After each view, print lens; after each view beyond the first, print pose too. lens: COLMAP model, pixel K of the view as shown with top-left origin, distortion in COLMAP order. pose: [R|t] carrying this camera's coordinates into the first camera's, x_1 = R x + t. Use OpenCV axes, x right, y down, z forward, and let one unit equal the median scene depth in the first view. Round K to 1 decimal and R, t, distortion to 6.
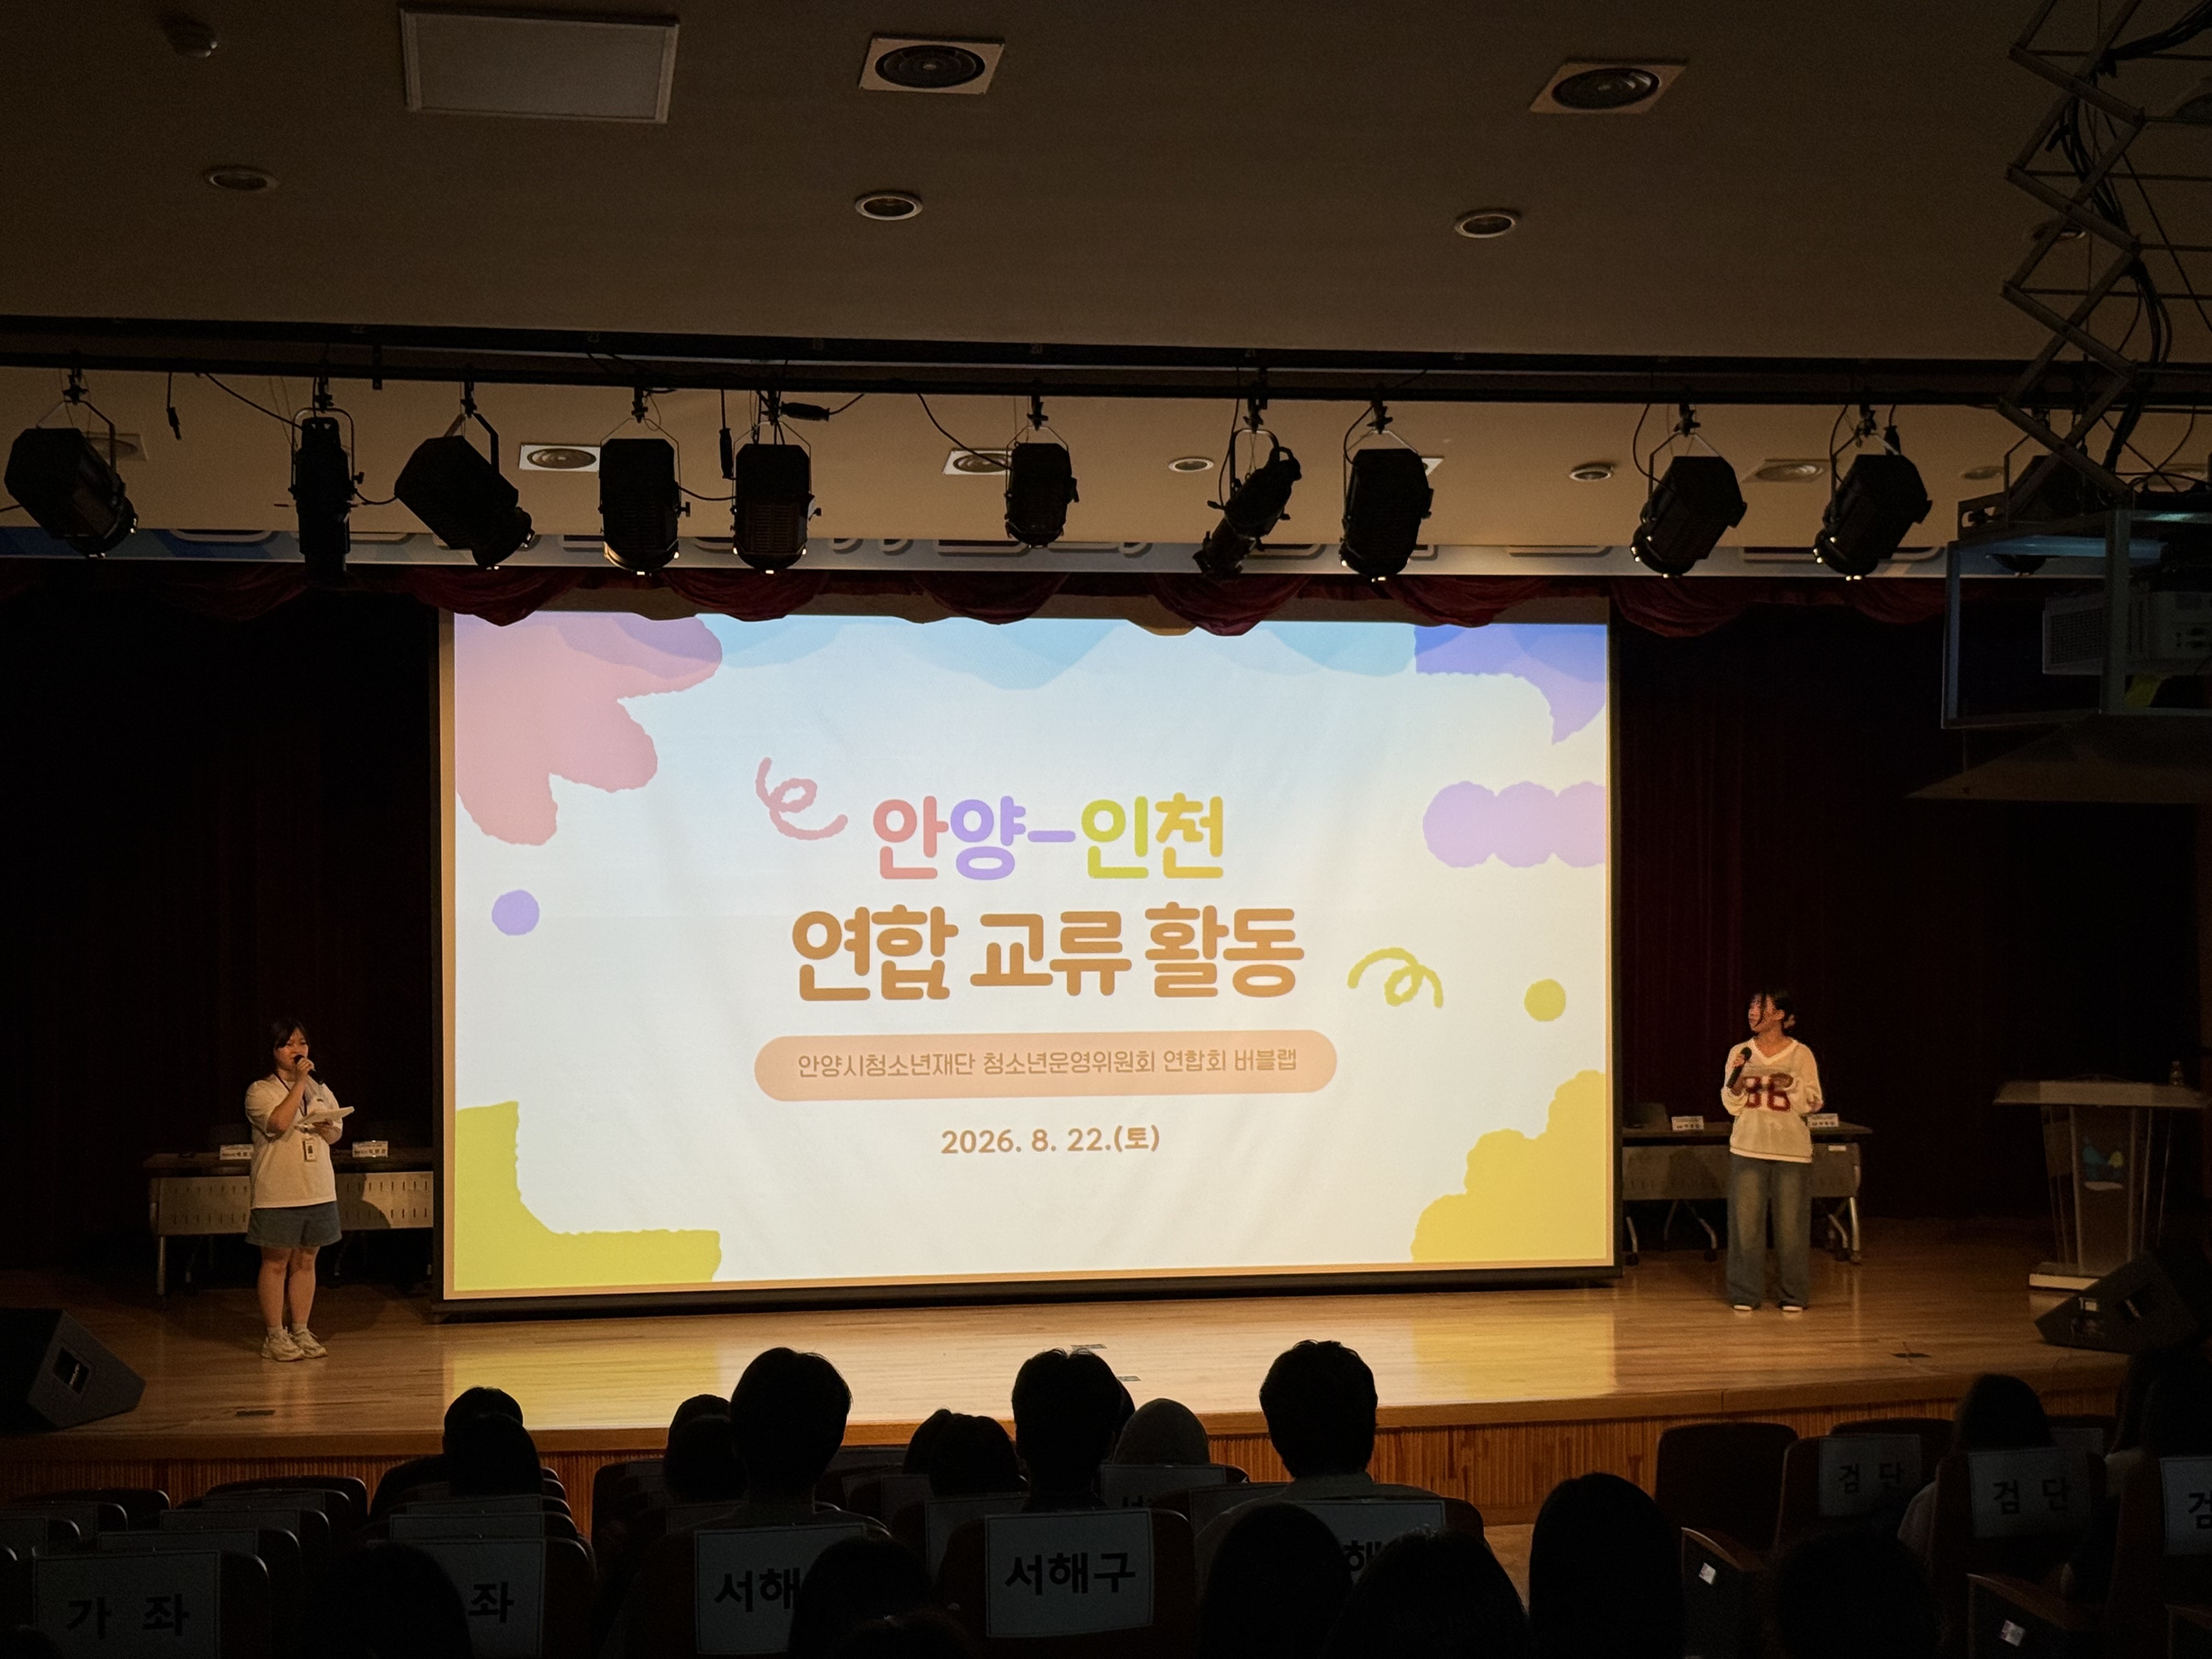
lens RADIAL K [[3253.2, 0, 1047.8], [0, 3253.2, 844.9], [0, 0, 1]] dist [0.086790, 0.000000]
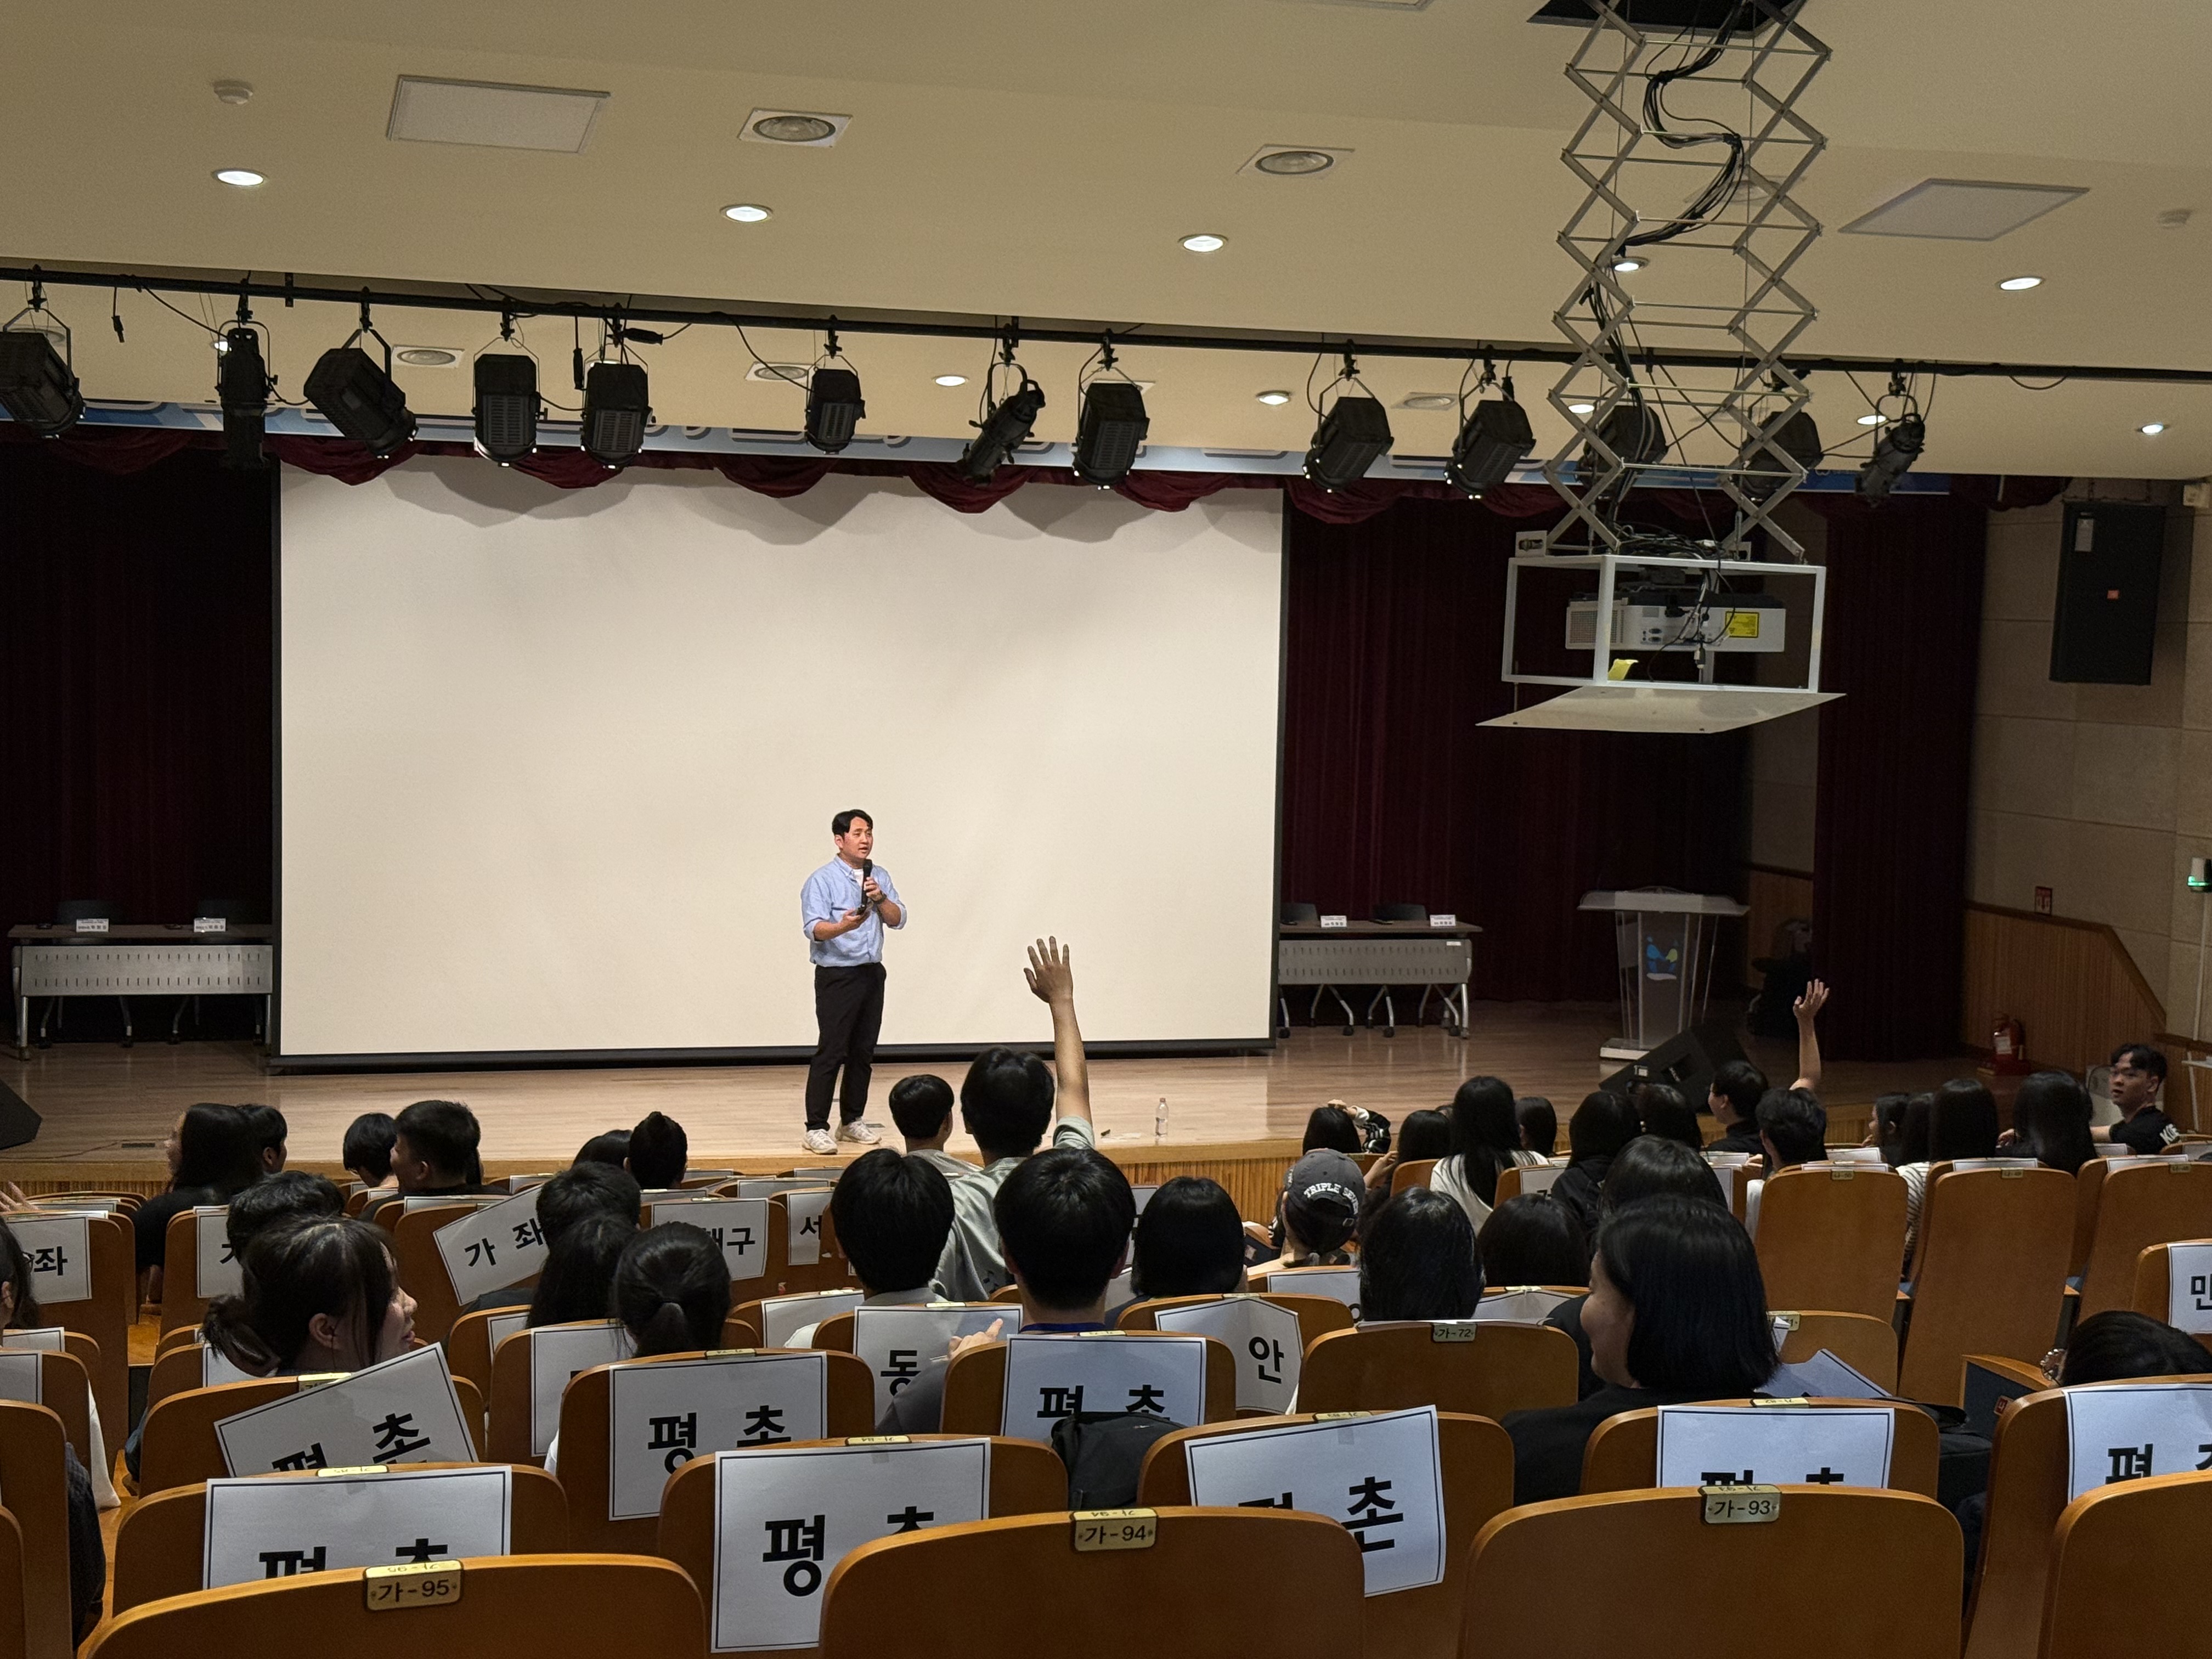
lens RADIAL K [[3168.1, 0, 1095.1], [0, 3168.1, 835.6], [0, 0, 1]] dist [0.018762, 0.000000]
pose [[0.993009, 0.019477, 0.116419, -0.039515], [-0.026837, 0.997716, 0.061990, -0.023296], [-0.114946, -0.064681, 0.991264, -0.206618]]
